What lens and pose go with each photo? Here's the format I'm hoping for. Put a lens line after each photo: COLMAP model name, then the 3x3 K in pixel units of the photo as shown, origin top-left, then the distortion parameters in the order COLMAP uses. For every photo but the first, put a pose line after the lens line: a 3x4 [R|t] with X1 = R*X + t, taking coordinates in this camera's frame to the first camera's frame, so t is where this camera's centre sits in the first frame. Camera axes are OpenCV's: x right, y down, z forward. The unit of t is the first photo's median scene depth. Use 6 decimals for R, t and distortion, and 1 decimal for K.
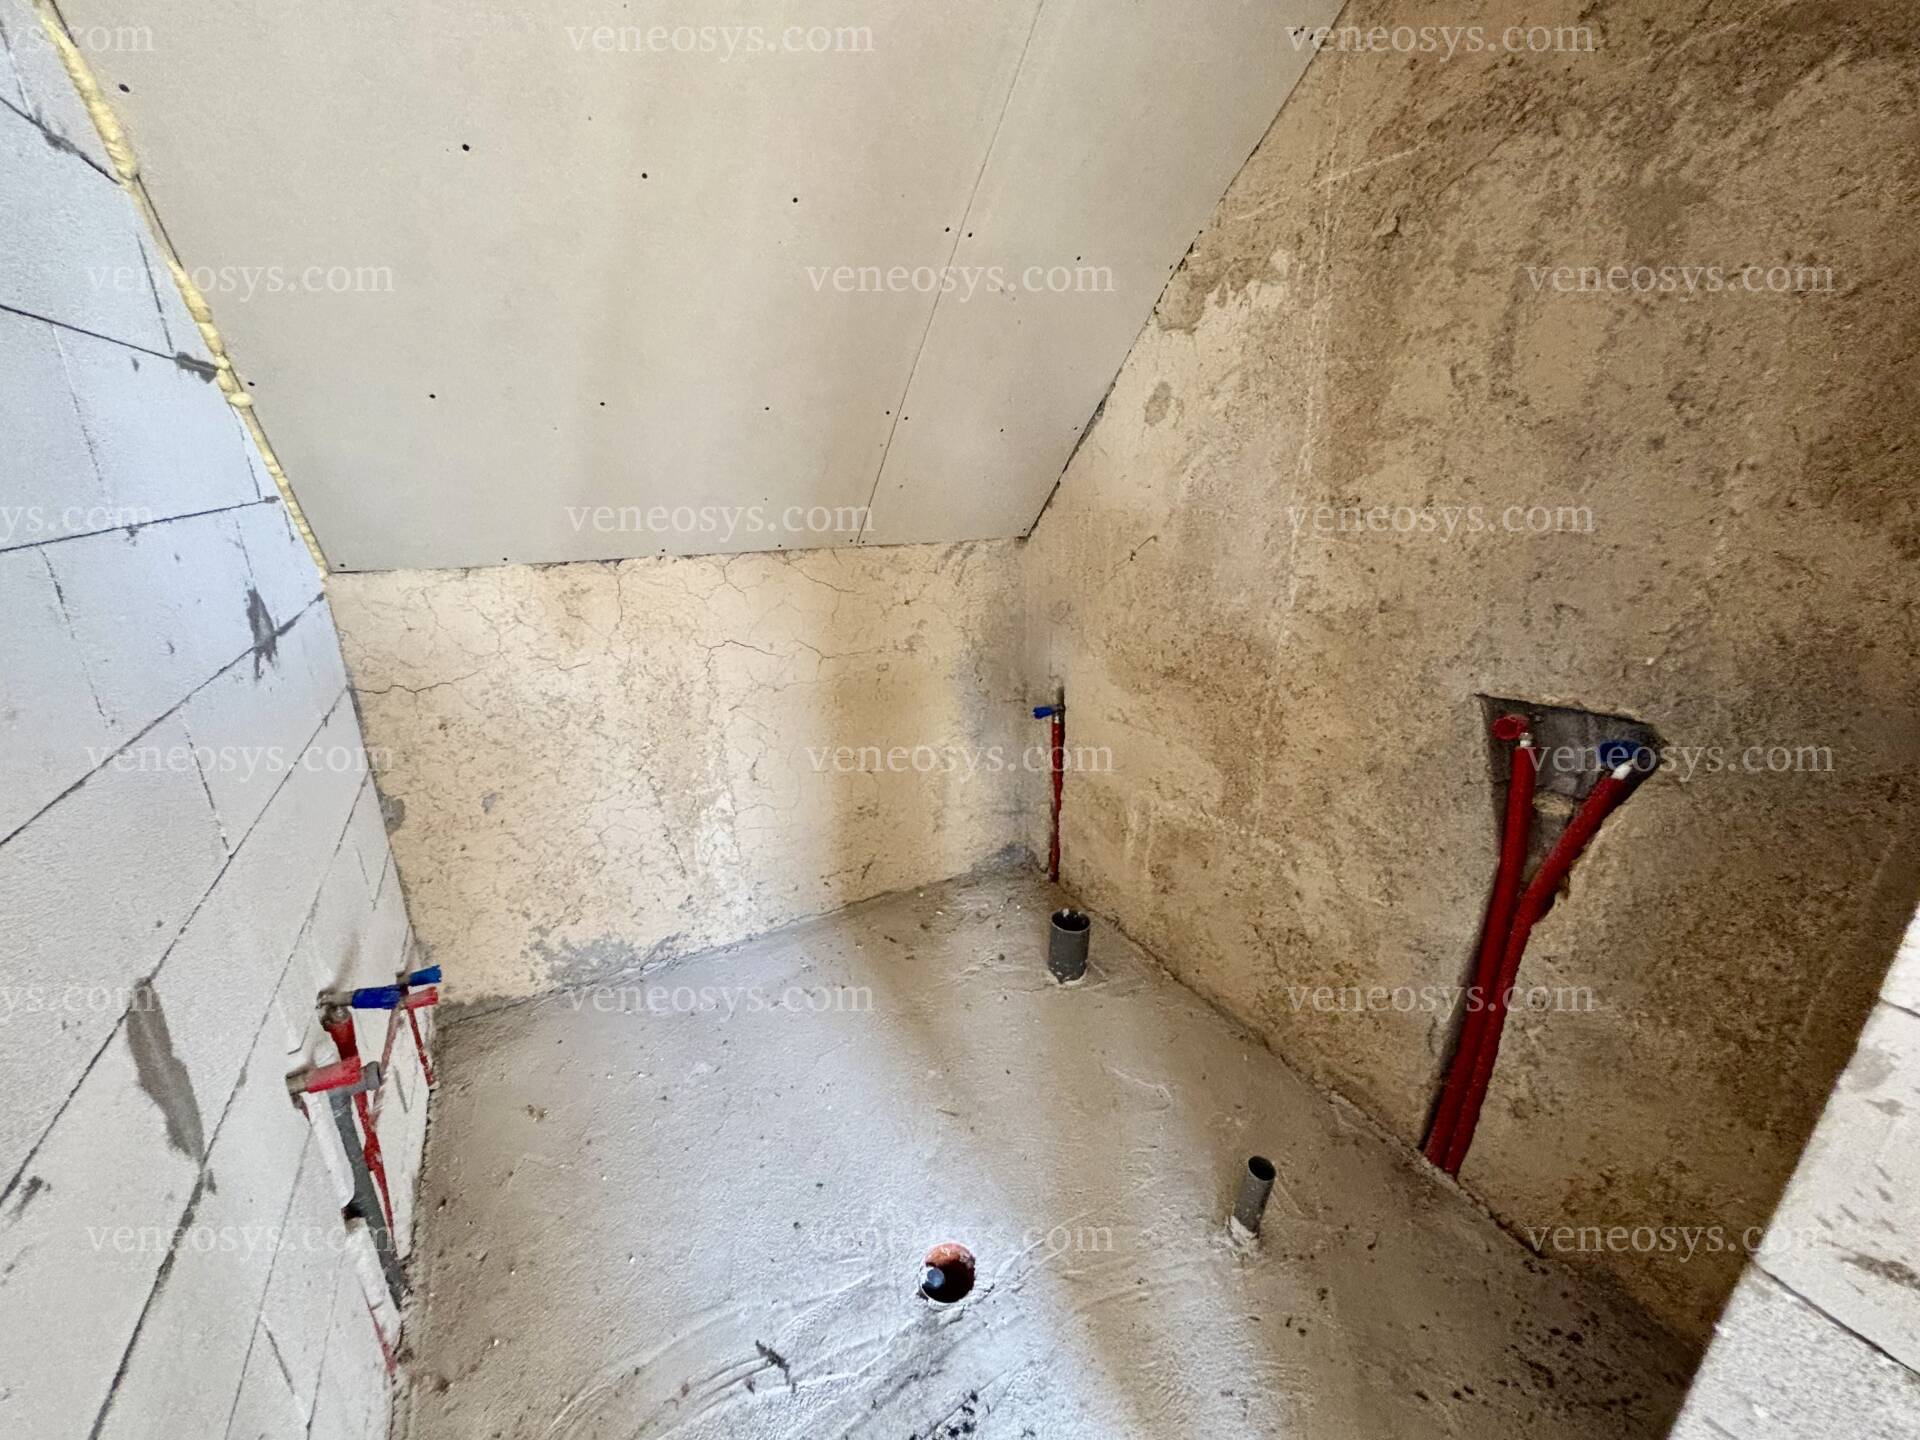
lens RADIAL K [[793.5, 0, 955.2], [0, 793.5, 721.2], [0, 0, 1]] dist [-0.003109, 0.000546]
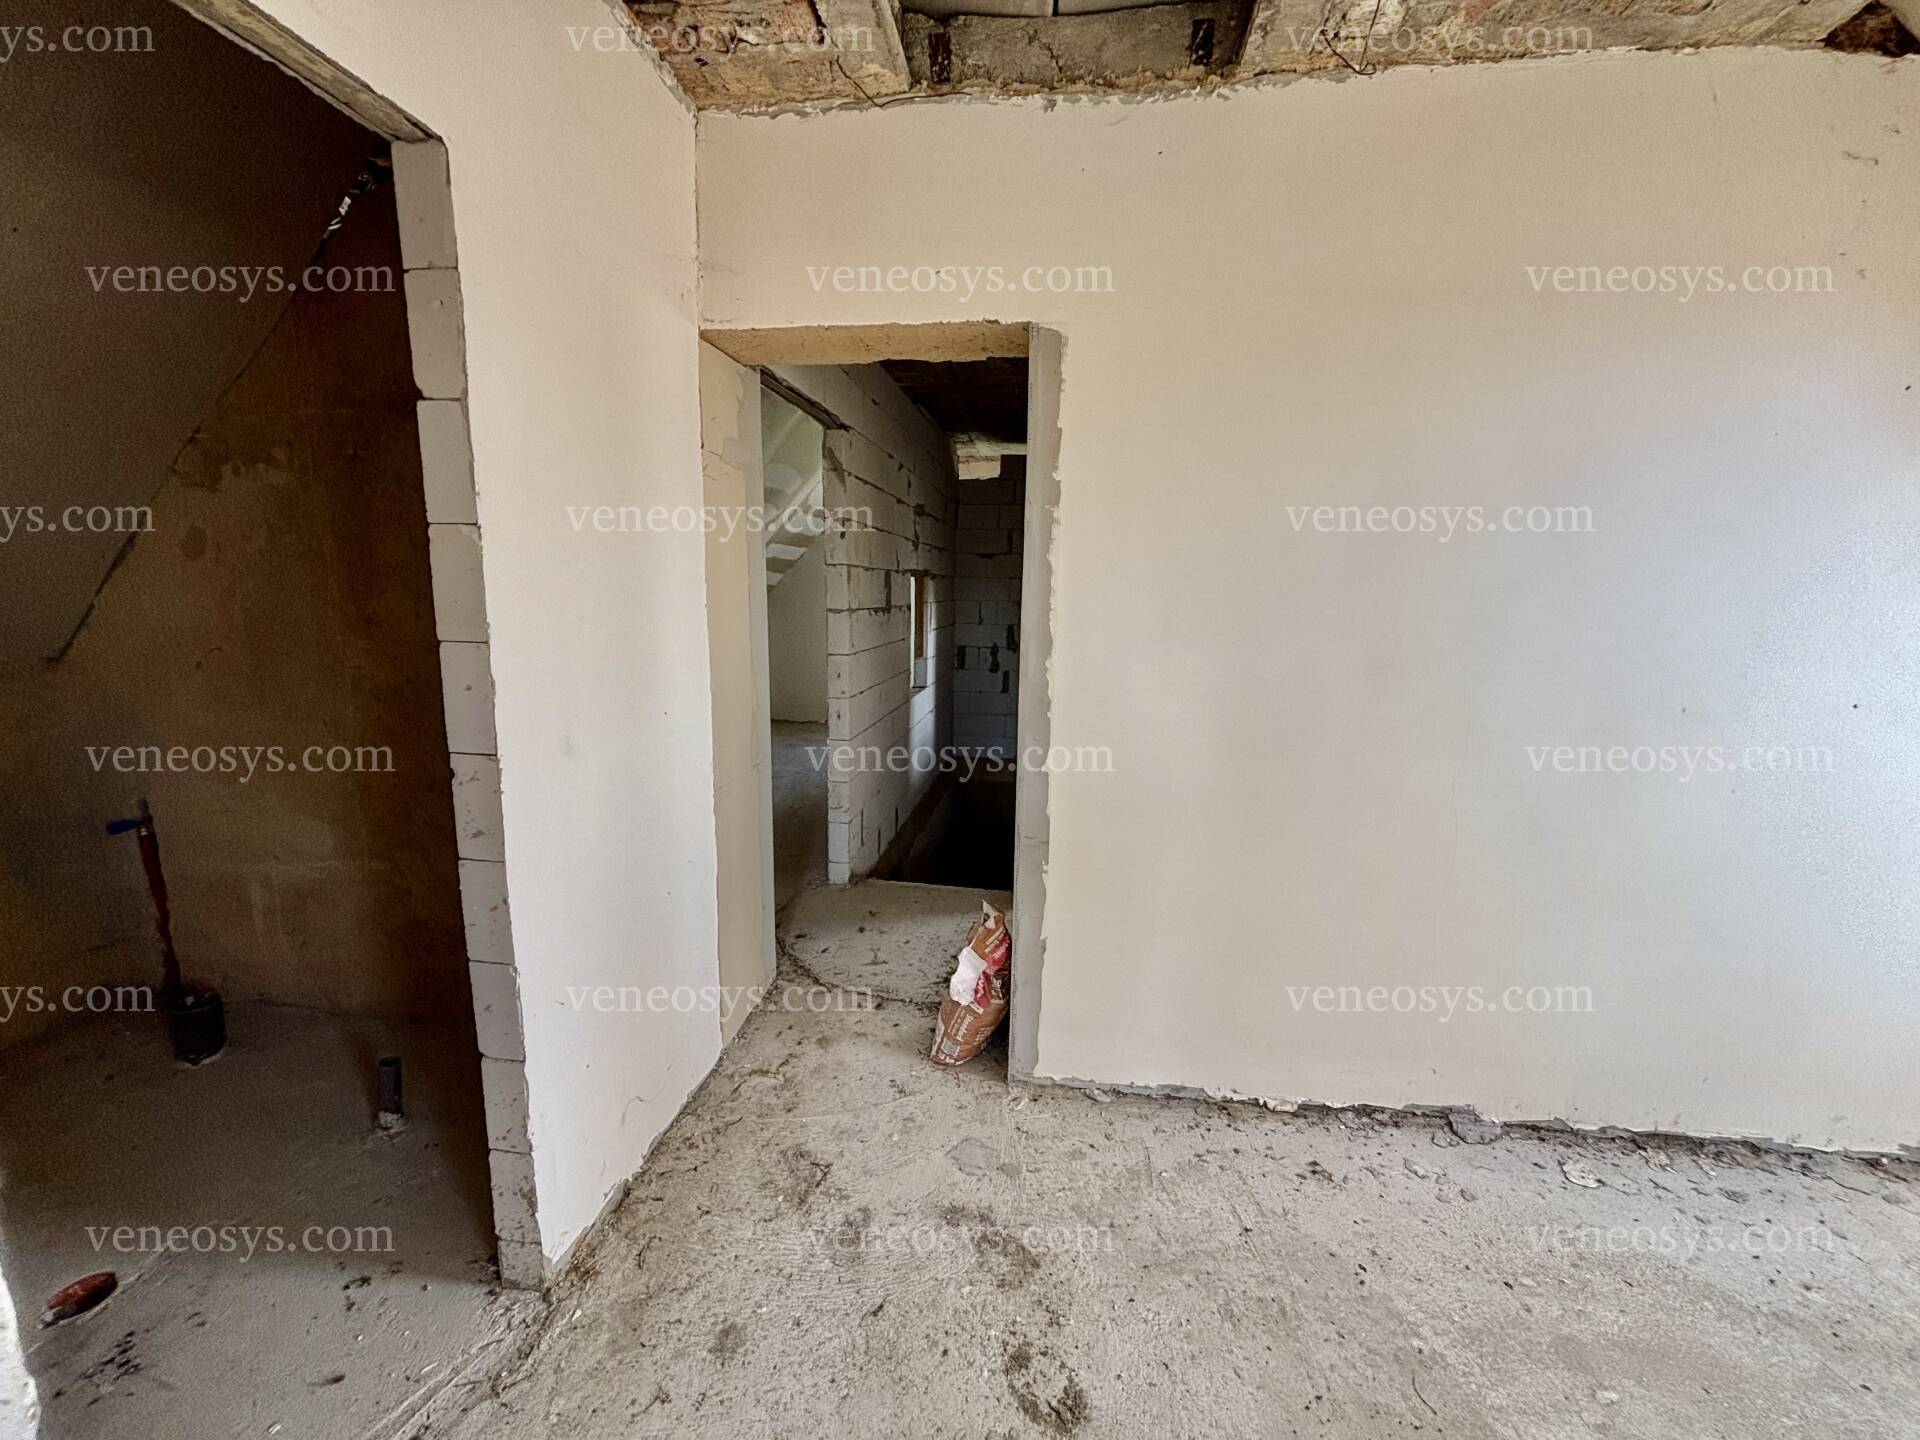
lens RADIAL K [[772.0, 0, 960.0], [0, 772.0, 720.0], [0, 0, 1]] dist [0.002516, 0.000336]
pose [[0.591877, -0.128260, 0.795758, -0.031000], [0.237684, 0.971131, -0.020260, 0.169168], [-0.770187, 0.201130, 0.605275, -0.570752]]
